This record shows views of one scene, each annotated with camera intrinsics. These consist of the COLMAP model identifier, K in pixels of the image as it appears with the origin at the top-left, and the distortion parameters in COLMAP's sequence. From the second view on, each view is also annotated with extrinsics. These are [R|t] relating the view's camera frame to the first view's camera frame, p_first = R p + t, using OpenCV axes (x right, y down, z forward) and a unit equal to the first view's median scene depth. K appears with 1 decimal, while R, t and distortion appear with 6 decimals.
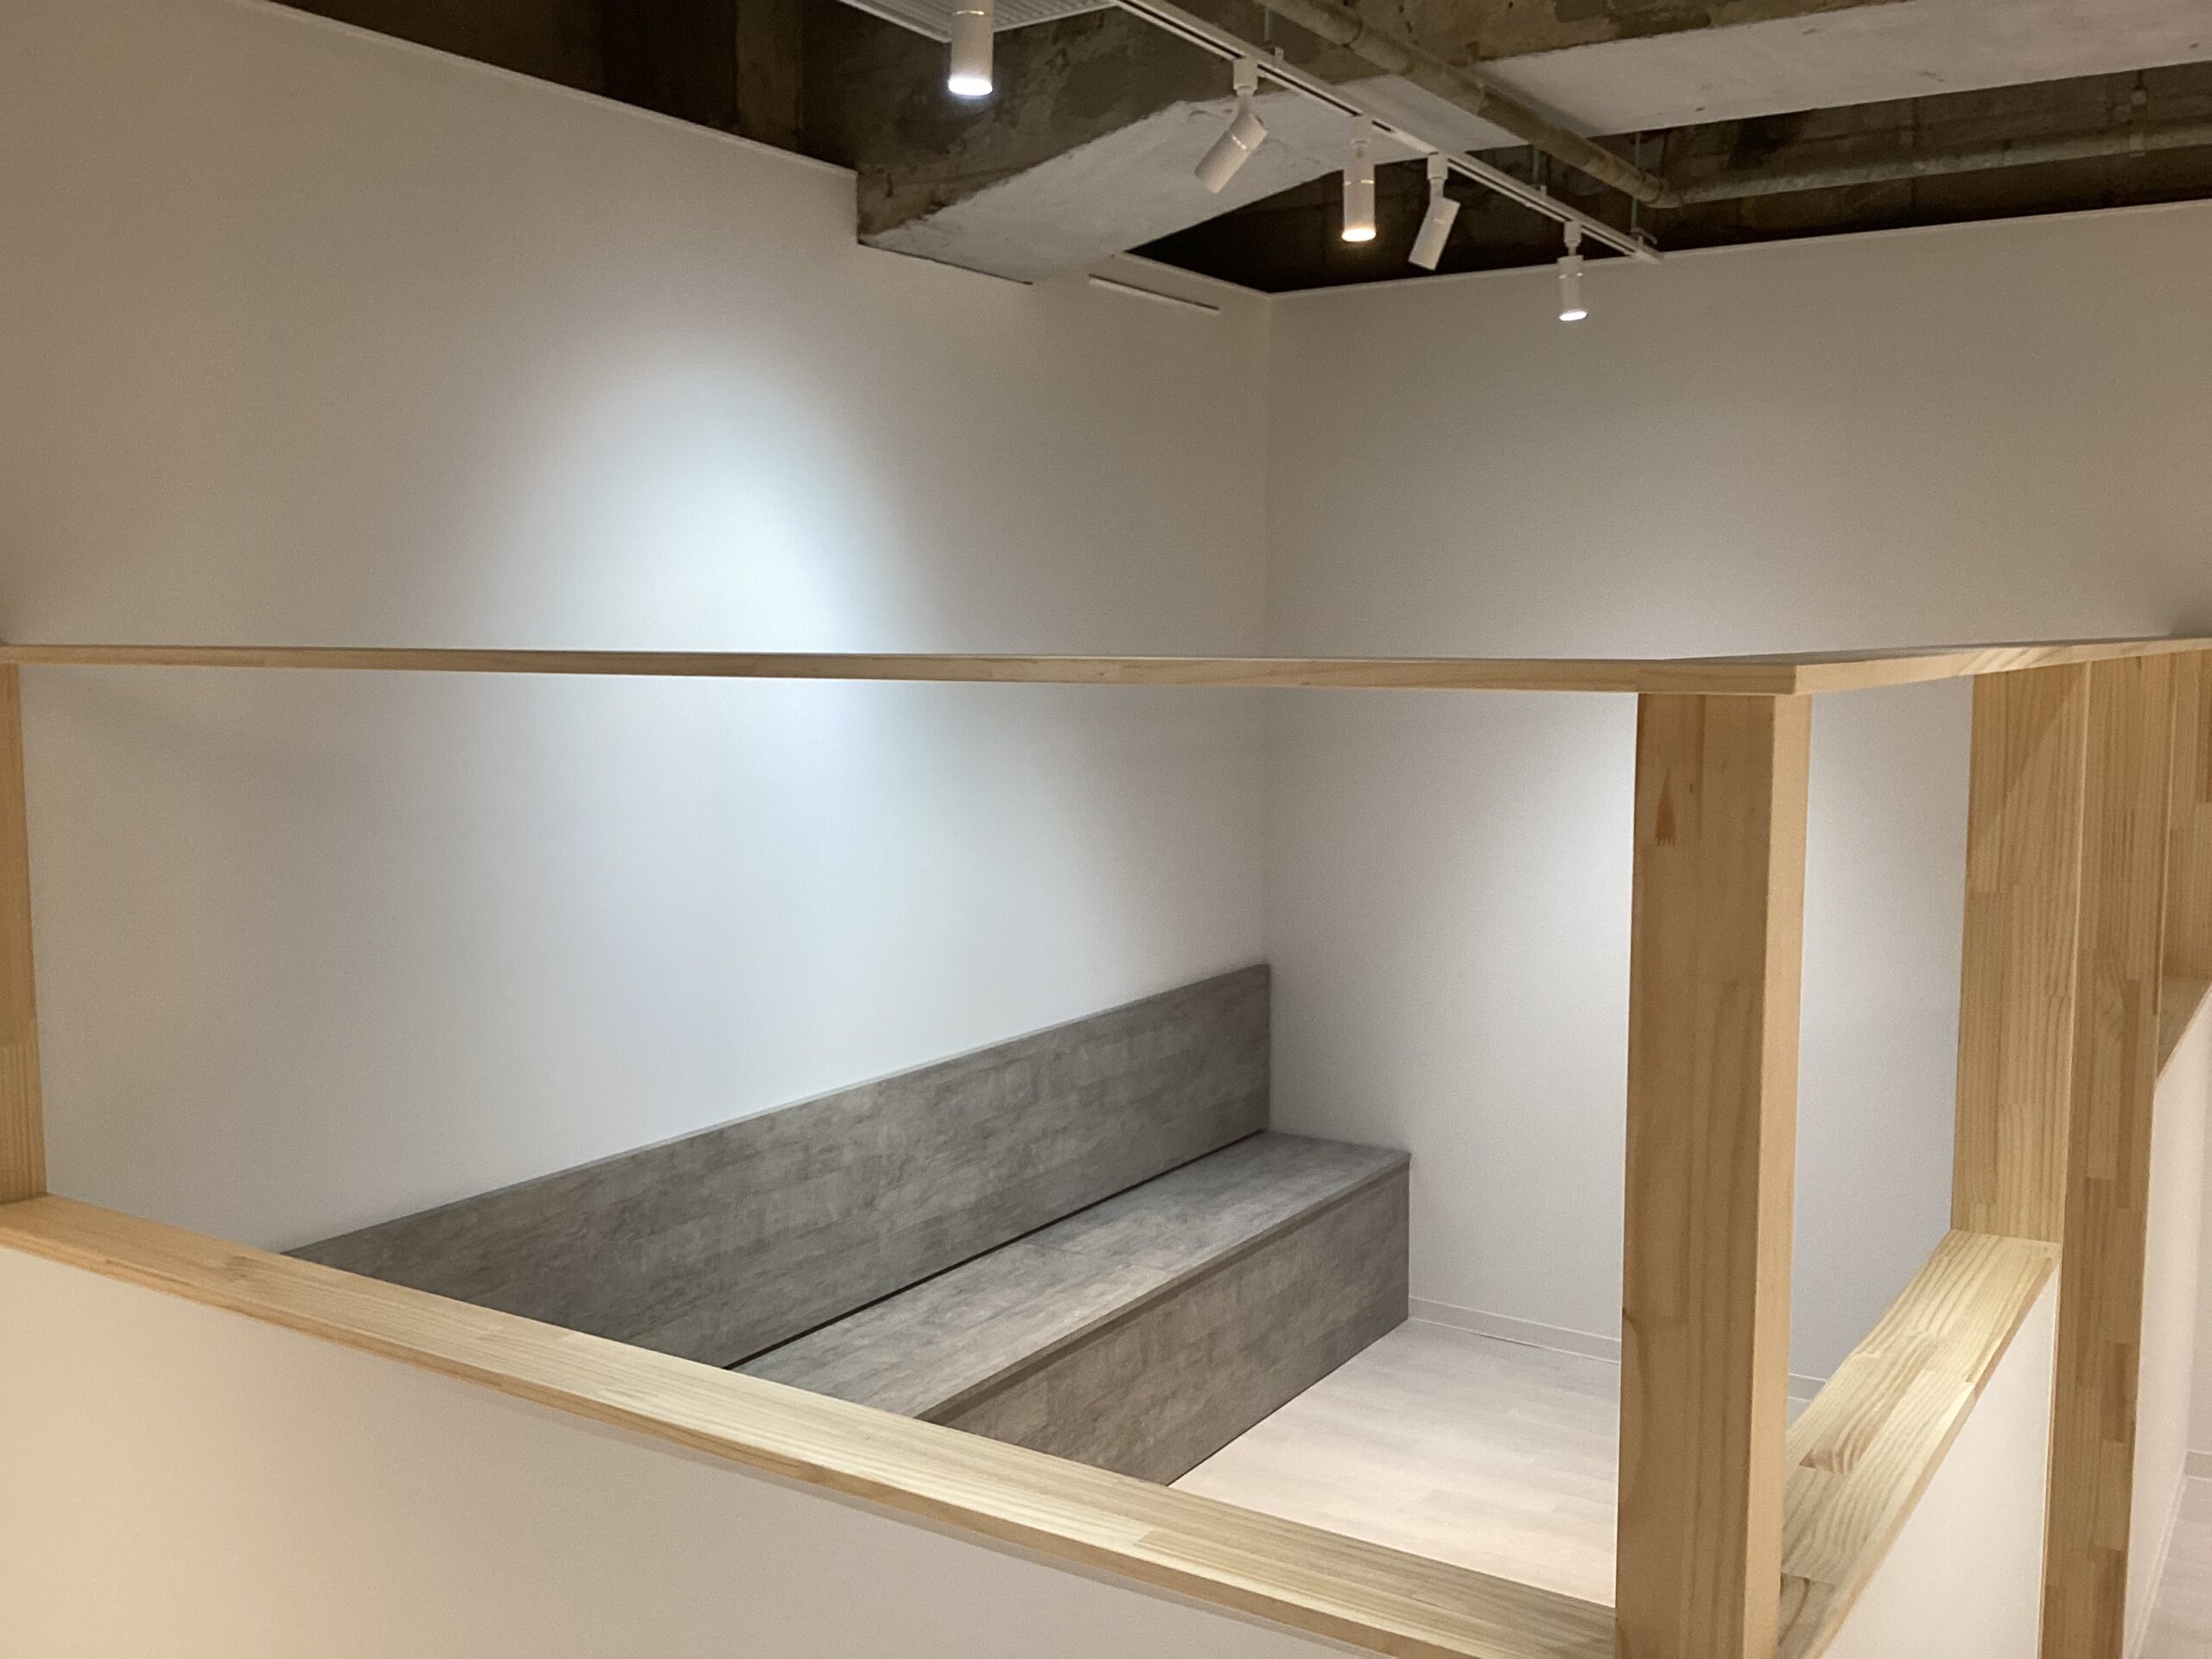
lens RADIAL K [[2044.3, 0, 1100.4], [0, 2044.3, 845.7], [0, 0, 1]] dist [0.117569, -0.232689]
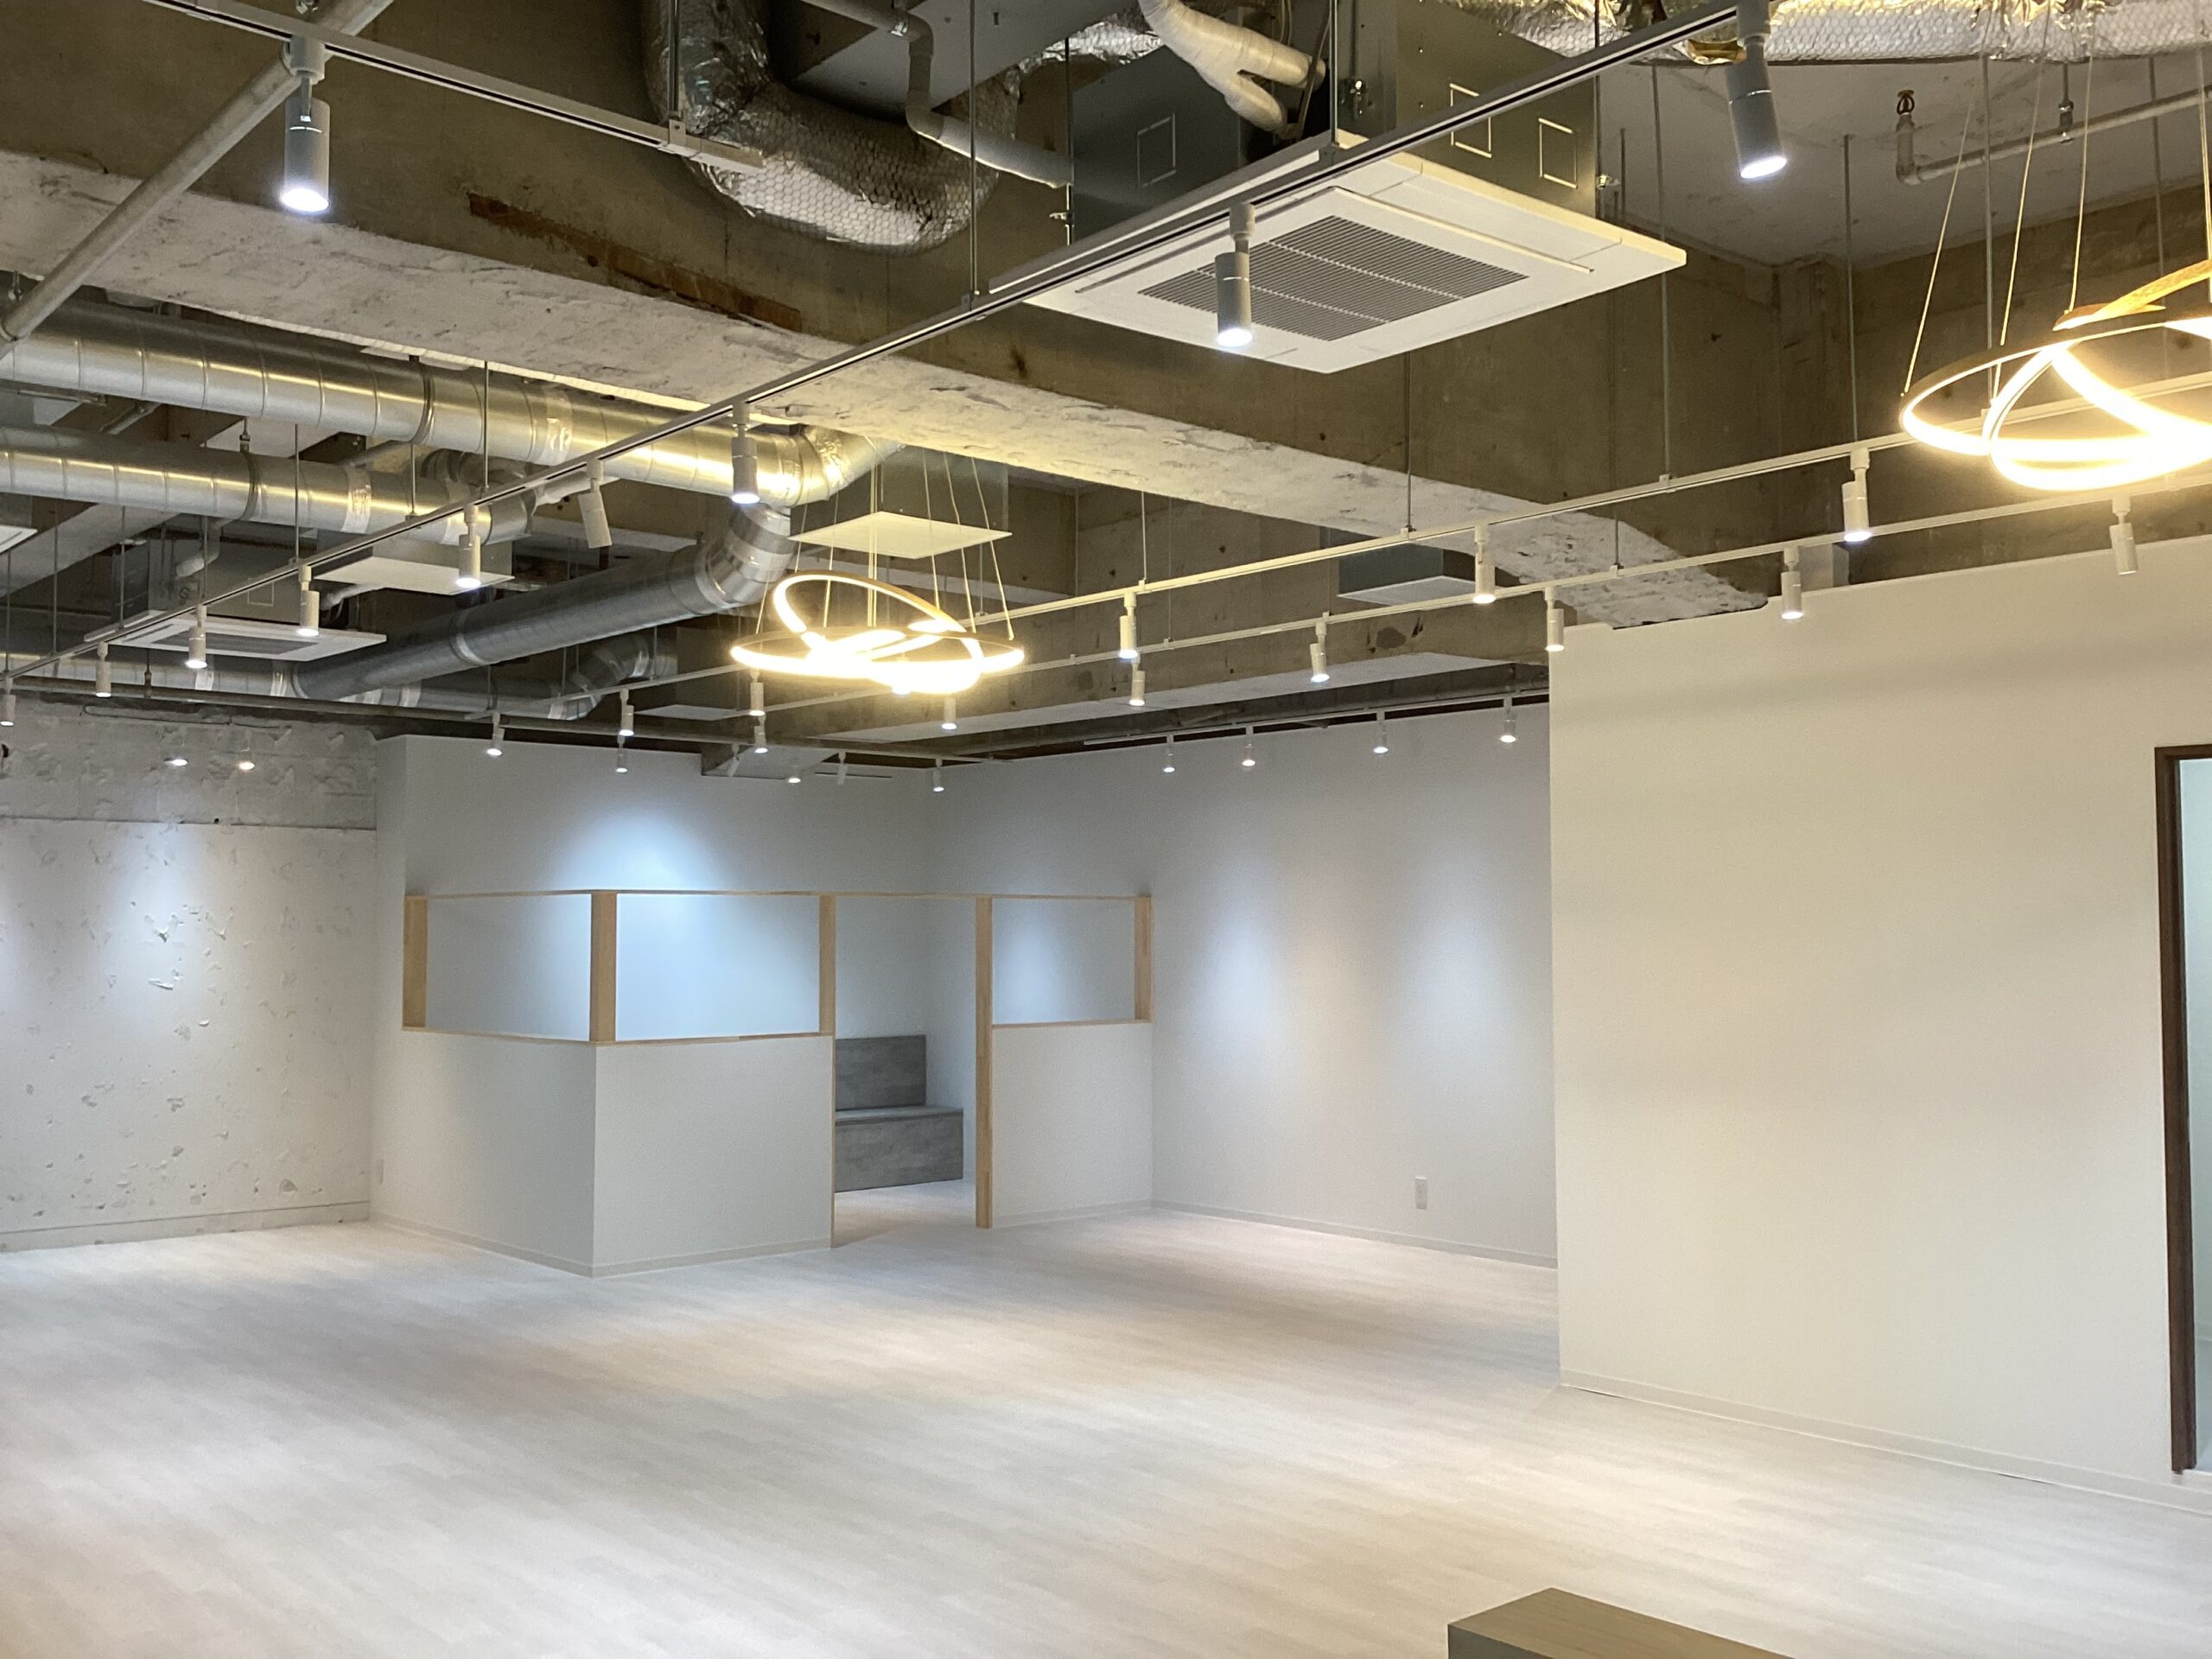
lens RADIAL K [[2044.3, 0, 1100.4], [0, 2044.3, 845.7], [0, 0, 1]] dist [0.117569, -0.232689]
pose [[0.953253, -0.014617, -0.301821, 1.201963], [-0.031868, 0.988396, -0.148518, 0.223956], [0.300489, 0.151193, 0.941725, -1.502754]]
